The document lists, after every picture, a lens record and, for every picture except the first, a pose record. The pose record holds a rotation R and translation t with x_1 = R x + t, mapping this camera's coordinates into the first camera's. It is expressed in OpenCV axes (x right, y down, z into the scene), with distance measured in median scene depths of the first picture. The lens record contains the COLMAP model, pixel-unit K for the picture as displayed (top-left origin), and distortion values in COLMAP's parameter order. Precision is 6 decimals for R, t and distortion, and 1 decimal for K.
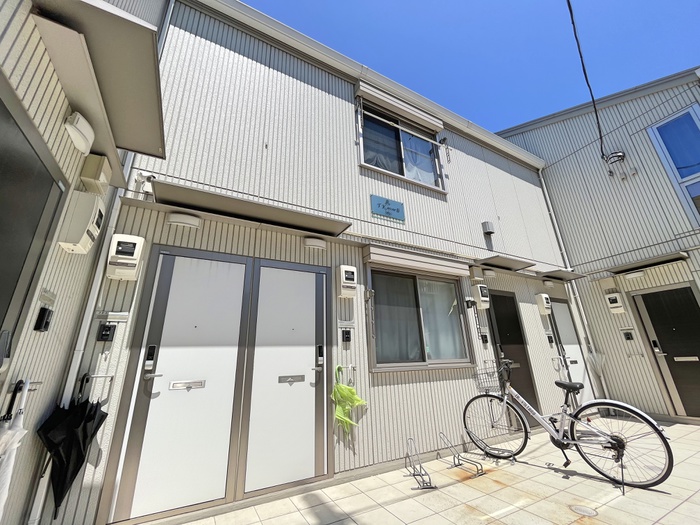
lens RADIAL K [[286.8, 0, 348.1], [0, 286.8, 263.1], [0, 0, 1]] dist [-0.002636, 0.000226]
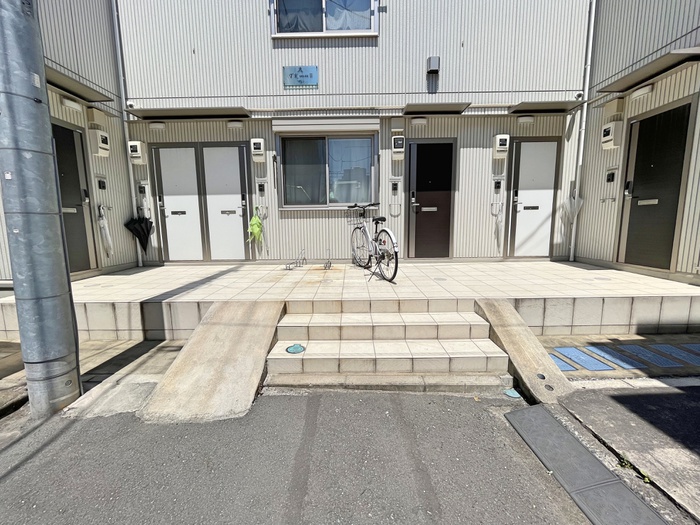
lens RADIAL K [[293.5, 0, 348.4], [0, 293.5, 262.9], [0, 0, 1]] dist [-0.002994, -0.000214]
pose [[0.872945, 0.086394, -0.480108, 1.219818], [0.145139, 0.893624, 0.424701, 0.009241], [0.465727, -0.440423, 0.767545, -0.191289]]
